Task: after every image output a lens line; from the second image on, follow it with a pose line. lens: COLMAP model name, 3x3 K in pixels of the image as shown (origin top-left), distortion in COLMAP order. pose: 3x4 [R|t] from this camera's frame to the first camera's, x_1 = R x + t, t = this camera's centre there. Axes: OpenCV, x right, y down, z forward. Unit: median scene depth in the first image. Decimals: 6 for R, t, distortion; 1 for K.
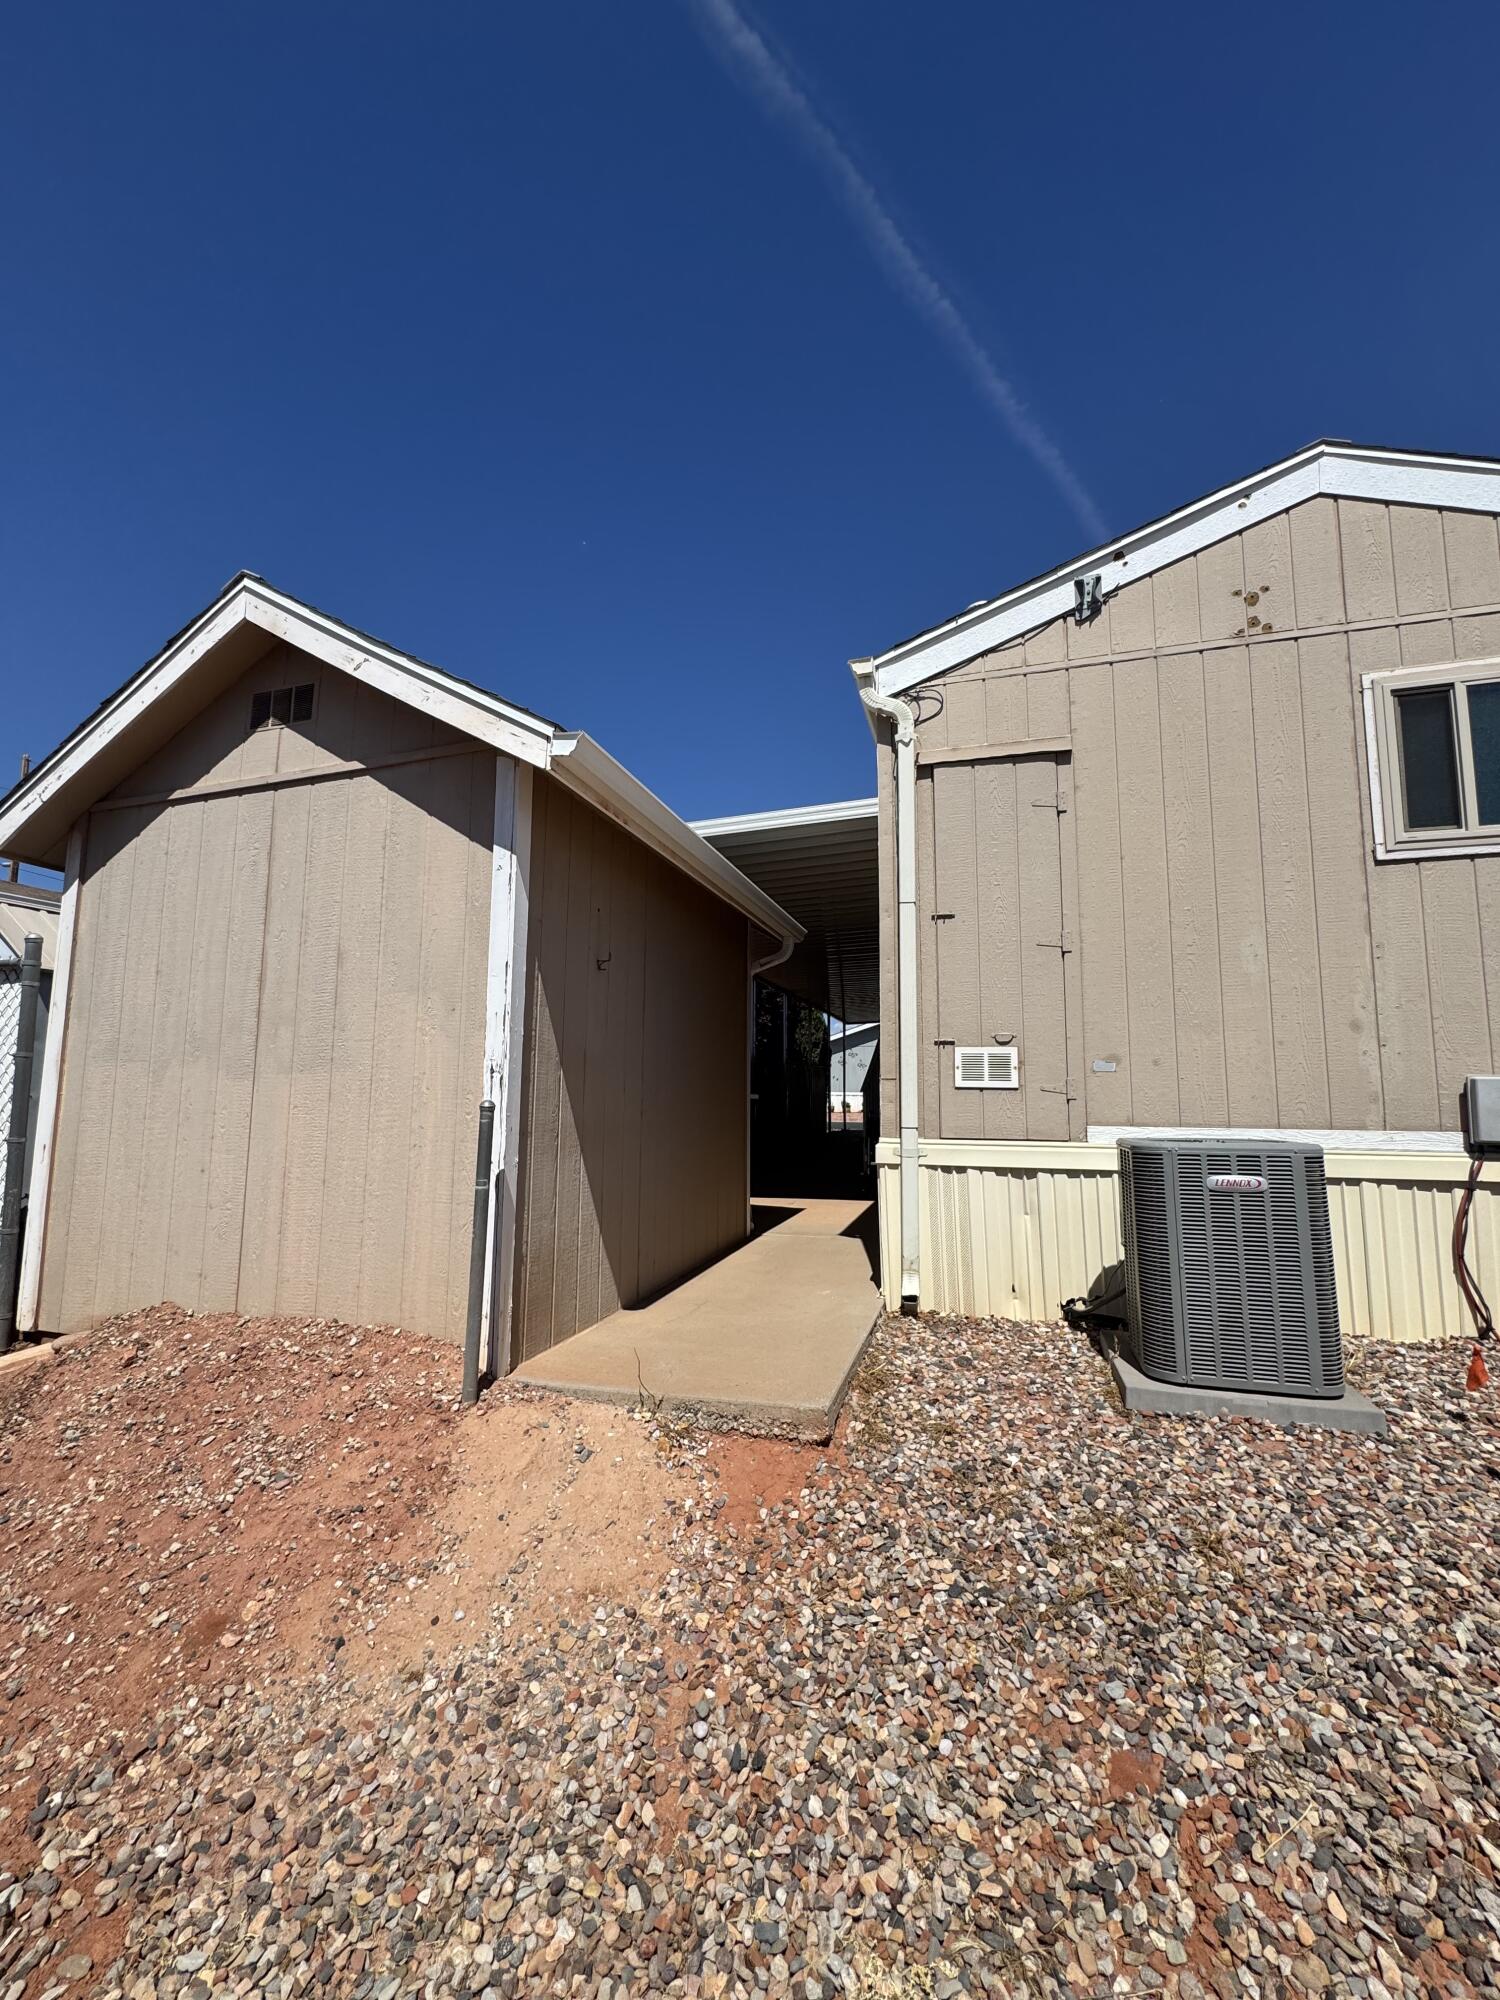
lens RADIAL K [[795.0, 0, 749.4], [0, 795.0, 998.8], [0, 0, 1]] dist [-0.005891, 0.001113]
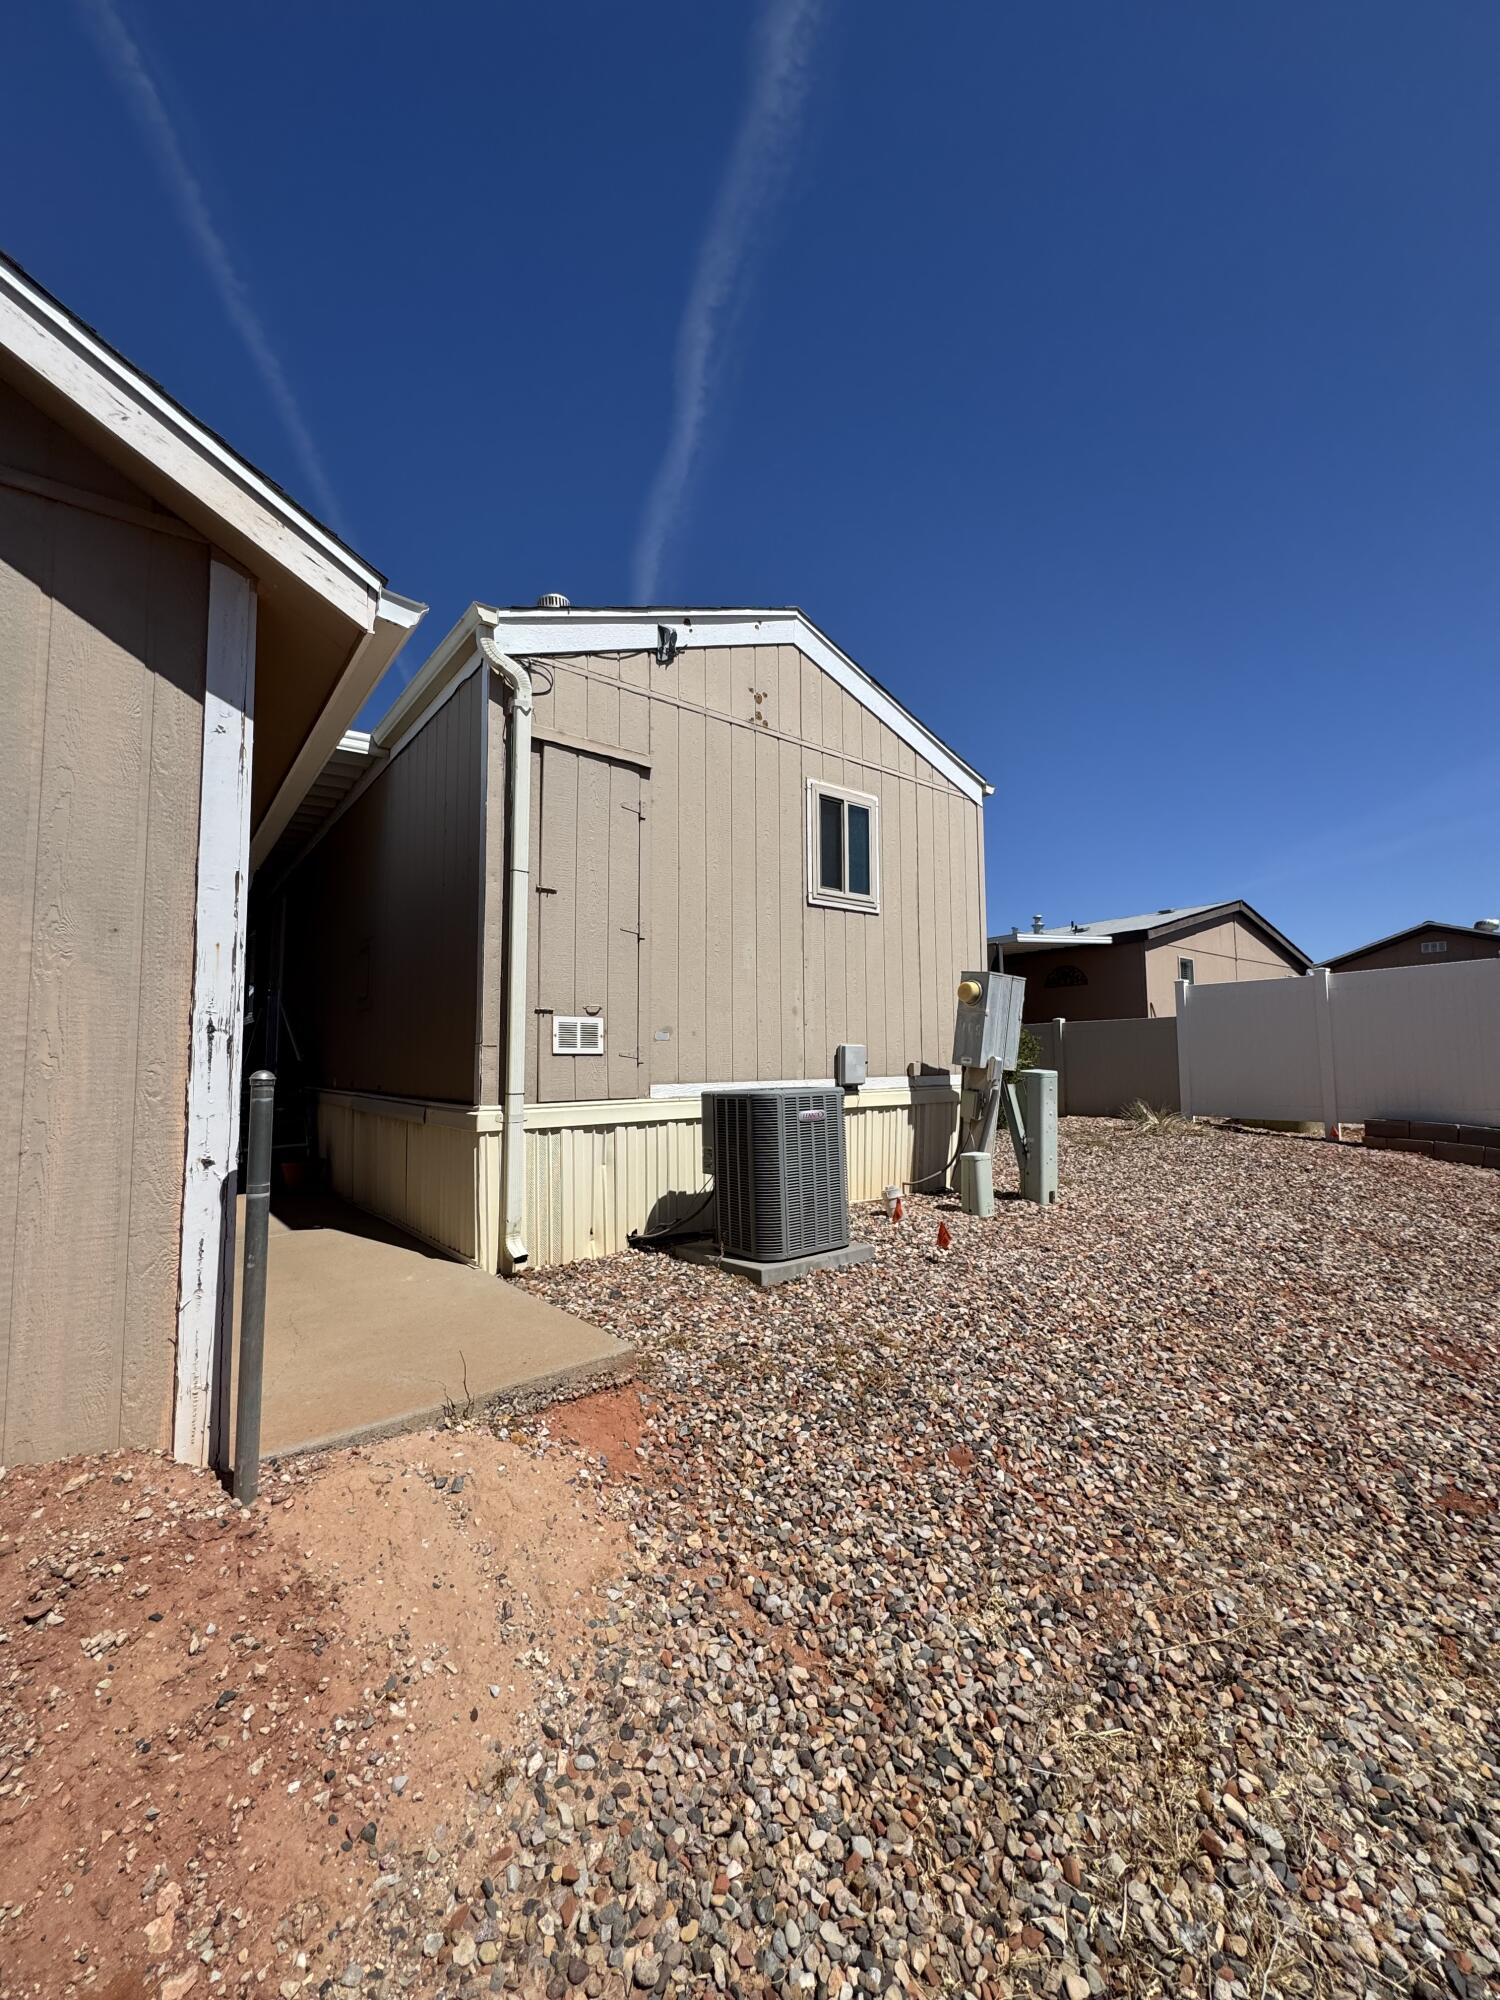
lens RADIAL K [[795.0, 0, 749.9], [0, 795.0, 1000.3], [0, 0, 1]] dist [-0.005891, 0.001113]
pose [[0.576011, 0.049159, 0.815963, -0.525223], [-0.076481, 0.997053, -0.006080, 0.030275], [-0.813856, -0.058904, 0.578073, 0.203964]]
